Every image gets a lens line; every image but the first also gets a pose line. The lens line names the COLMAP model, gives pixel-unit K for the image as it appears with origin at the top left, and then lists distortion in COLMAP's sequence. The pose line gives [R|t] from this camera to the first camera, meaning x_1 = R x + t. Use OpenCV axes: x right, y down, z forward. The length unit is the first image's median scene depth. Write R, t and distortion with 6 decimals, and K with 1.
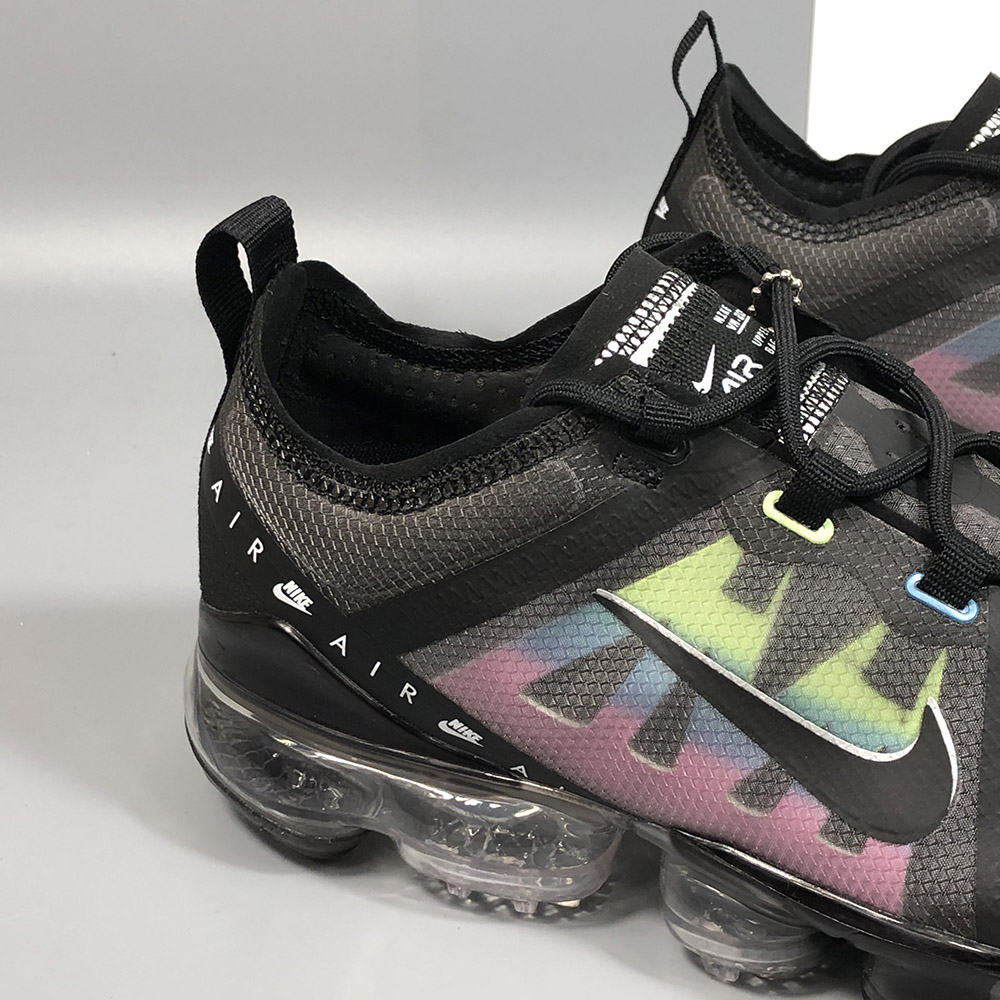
lens RADIAL K [[1917.7, 0, 499.8], [0, 1917.7, 499.8], [0, 0, 1]] dist [0.092269, 0.000000]
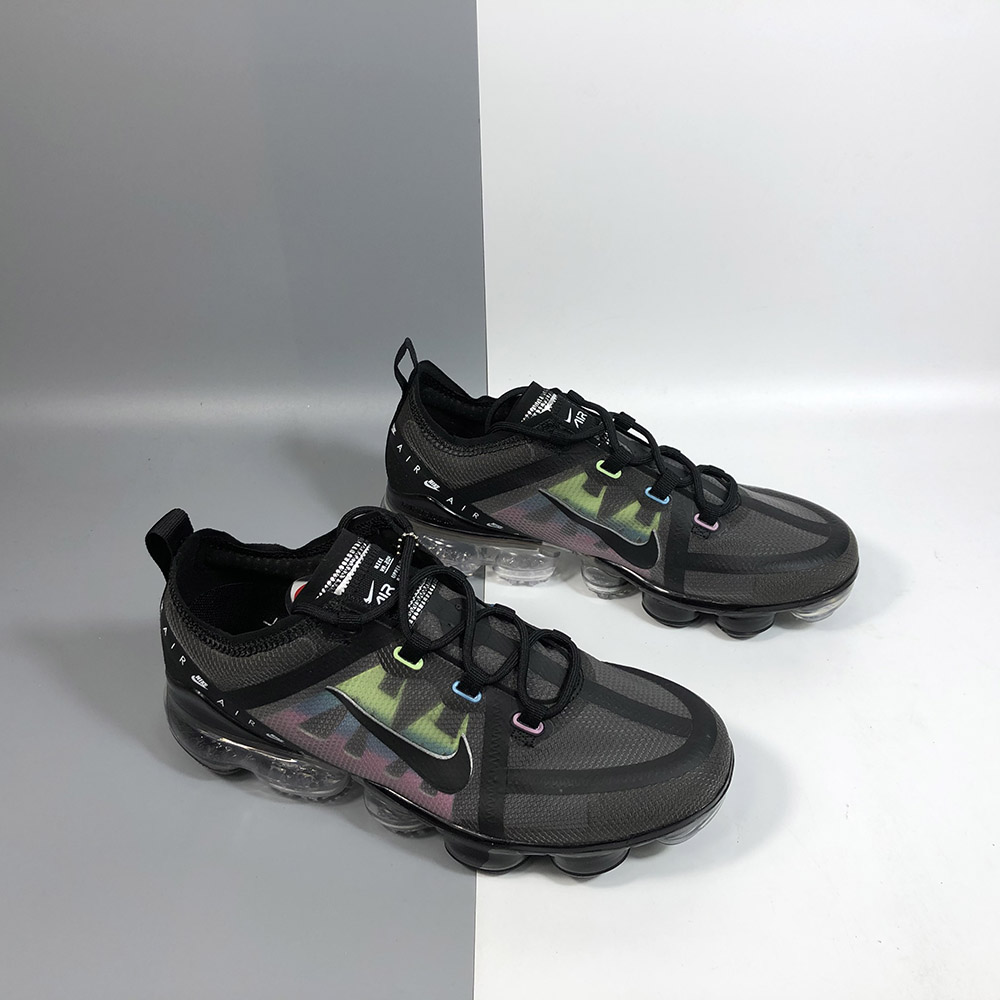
lens RADIAL K [[1046.8, 0, 501.5], [0, 1046.8, 500.7], [0, 0, 1]] dist [0.082058, 0.000000]
pose [[0.998013, -0.033212, 0.053545, 0.202406], [0.023948, 0.985969, 0.165199, -0.382578], [-0.058281, -0.163589, 0.984806, -0.236729]]
